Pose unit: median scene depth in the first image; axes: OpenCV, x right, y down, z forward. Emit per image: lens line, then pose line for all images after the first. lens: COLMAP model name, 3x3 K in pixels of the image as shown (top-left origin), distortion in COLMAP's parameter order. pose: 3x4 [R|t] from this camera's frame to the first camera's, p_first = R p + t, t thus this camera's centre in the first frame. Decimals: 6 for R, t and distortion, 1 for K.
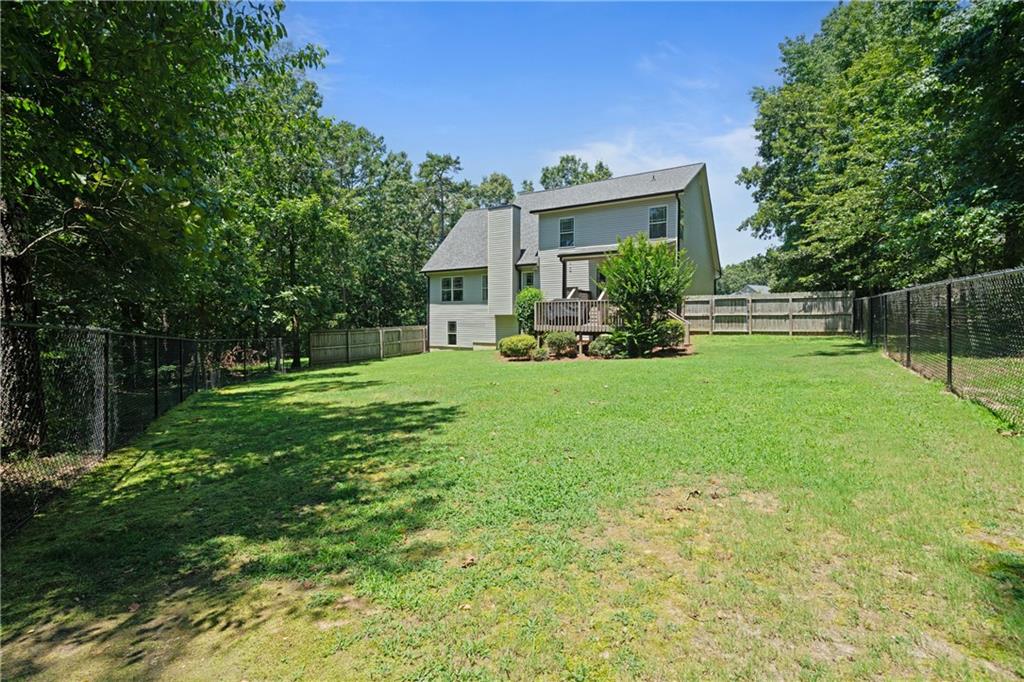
lens RADIAL K [[464.0, 0, 512.0], [0, 464.0, 341.0], [0, 0, 1]] dist [-0.000527, -0.000100]
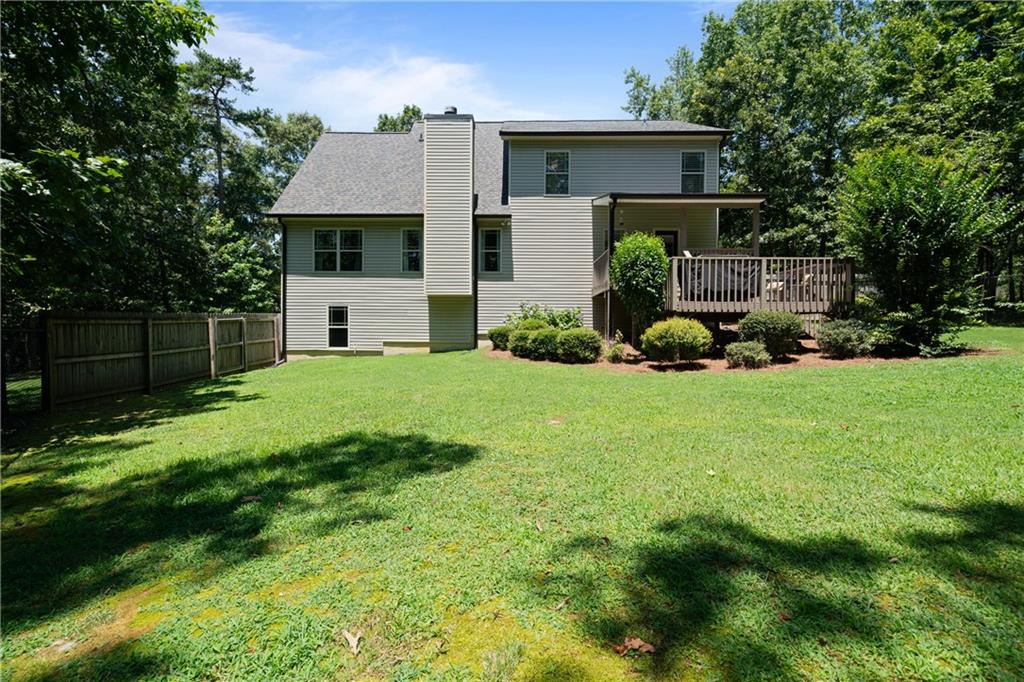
lens RADIAL K [[464.0, 0, 512.0], [0, 464.0, 341.0], [0, 0, 1]] dist [-0.000527, -0.000100]
pose [[0.858232, -0.012431, 0.513112, -0.242733], [0.014671, 0.999892, -0.000316, 0.004163], [-0.513053, 0.007799, 0.858322, 0.399889]]
